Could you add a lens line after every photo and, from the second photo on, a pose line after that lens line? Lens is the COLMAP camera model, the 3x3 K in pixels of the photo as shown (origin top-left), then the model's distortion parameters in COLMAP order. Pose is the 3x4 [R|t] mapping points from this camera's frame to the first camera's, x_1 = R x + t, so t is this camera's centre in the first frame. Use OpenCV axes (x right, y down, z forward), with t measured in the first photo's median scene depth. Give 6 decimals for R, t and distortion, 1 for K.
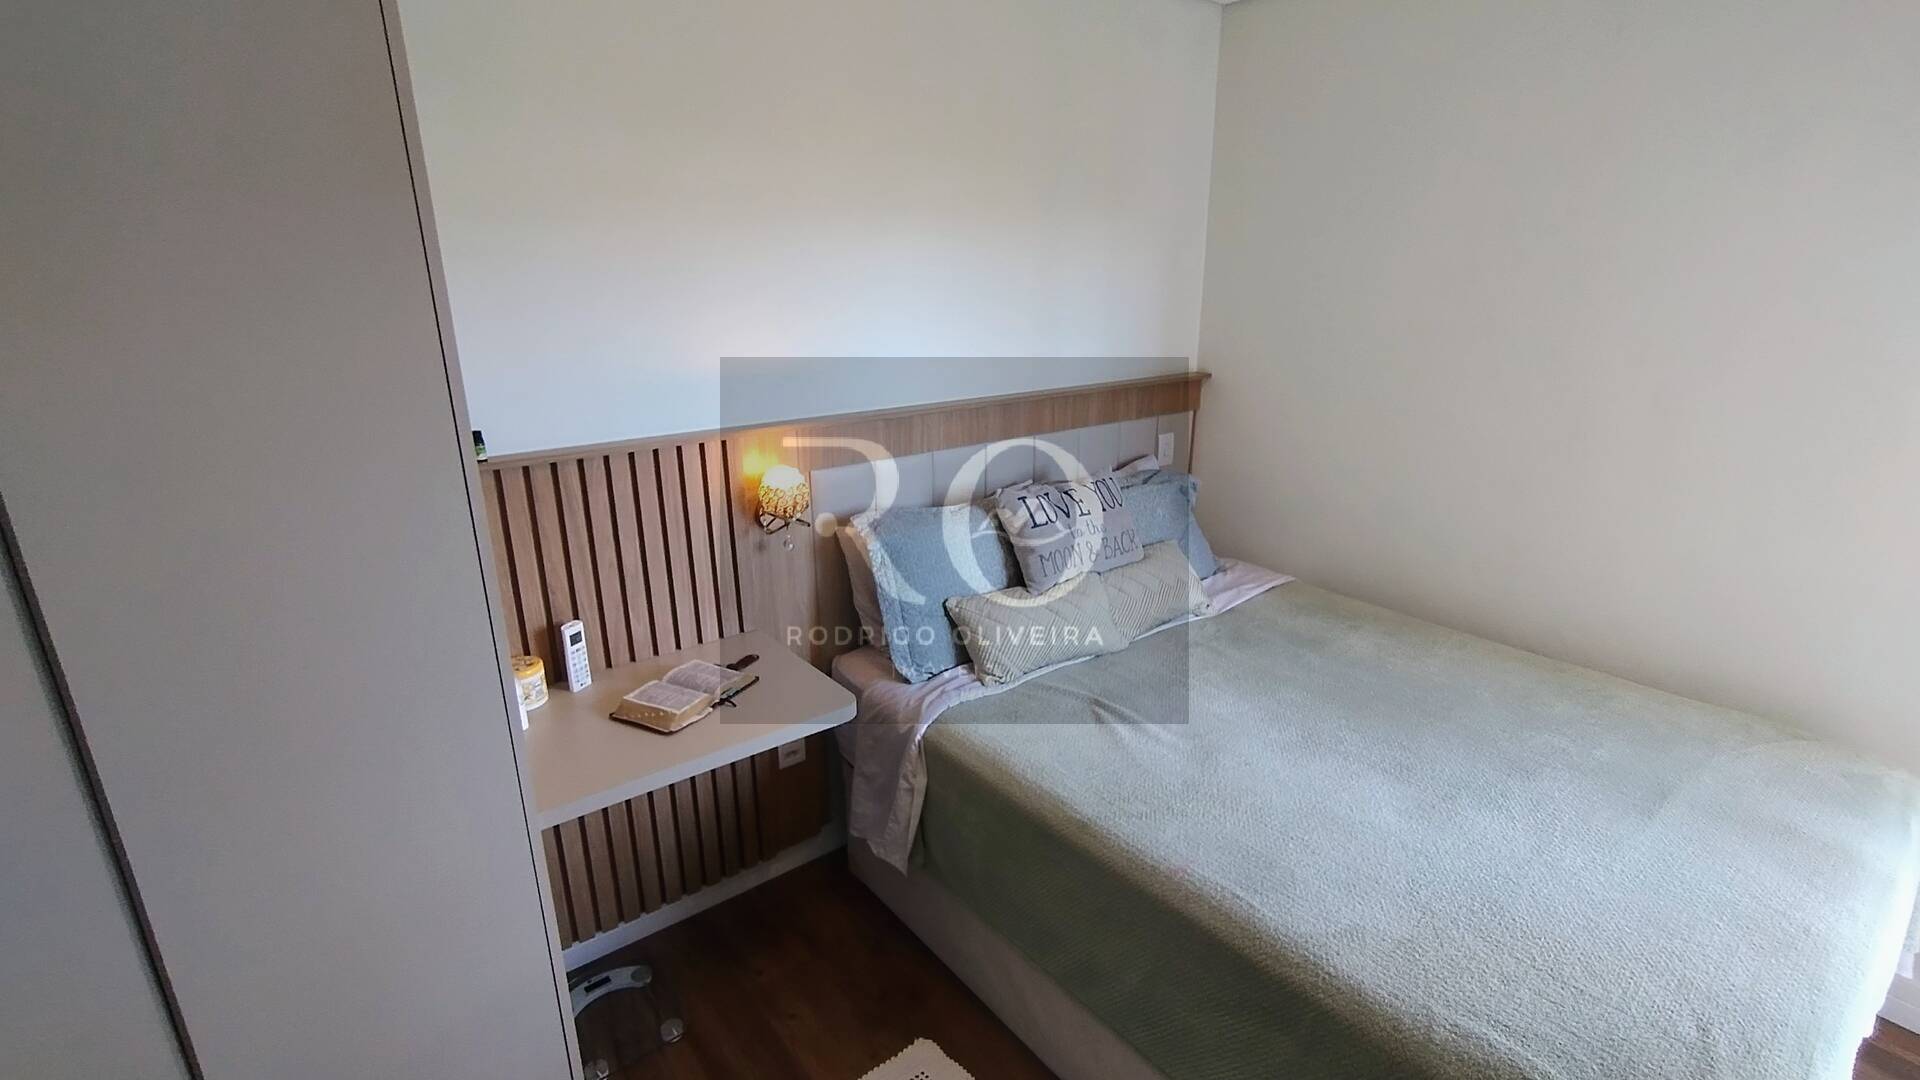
lens RADIAL K [[881.6, 0, 958.5], [0, 881.6, 545.2], [0, 0, 1]] dist [-0.005306, 0.002480]
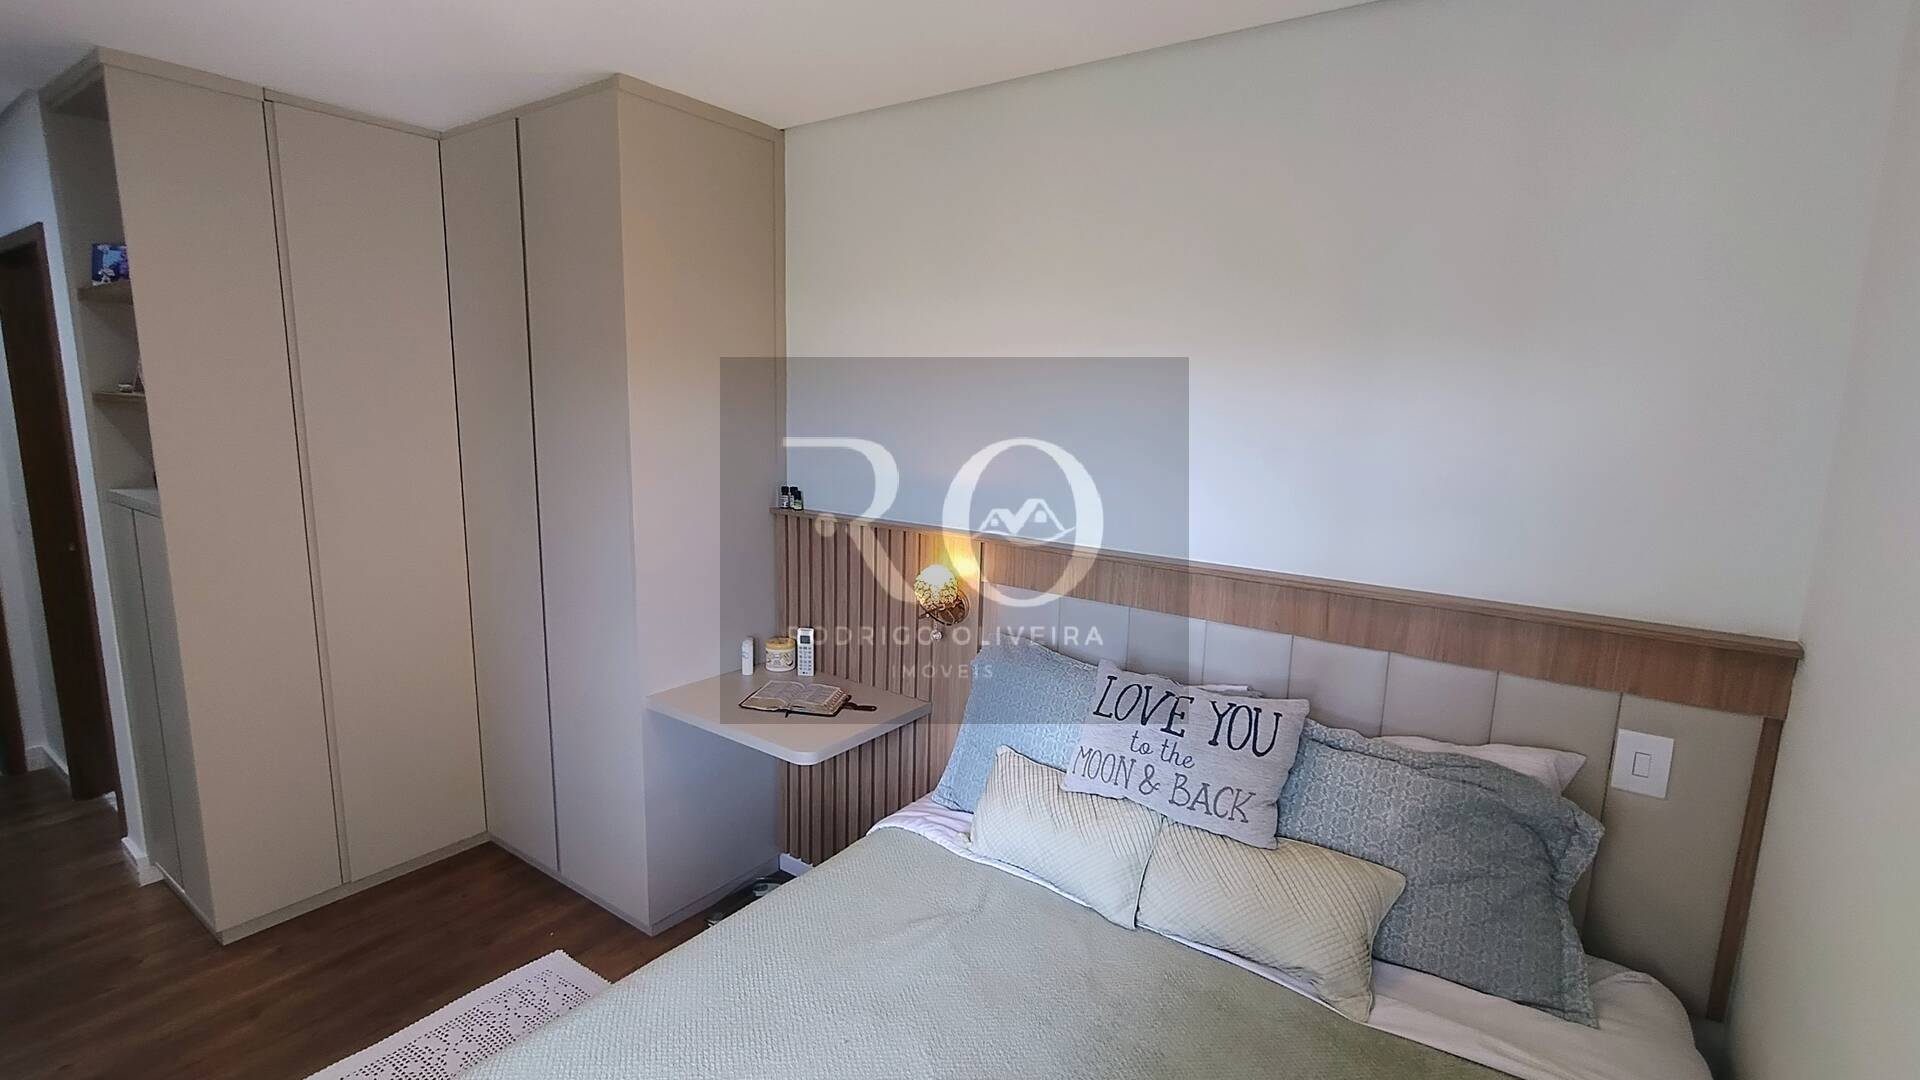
lens RADIAL K [[881.6, 0, 958.5], [0, 881.6, 545.2], [0, 0, 1]] dist [-0.005306, 0.002480]
pose [[0.278812, 0.176525, -0.943982, 0.832087], [-0.316217, 0.945021, 0.083322, -0.205480], [0.906791, 0.275272, 0.319303, 0.607943]]
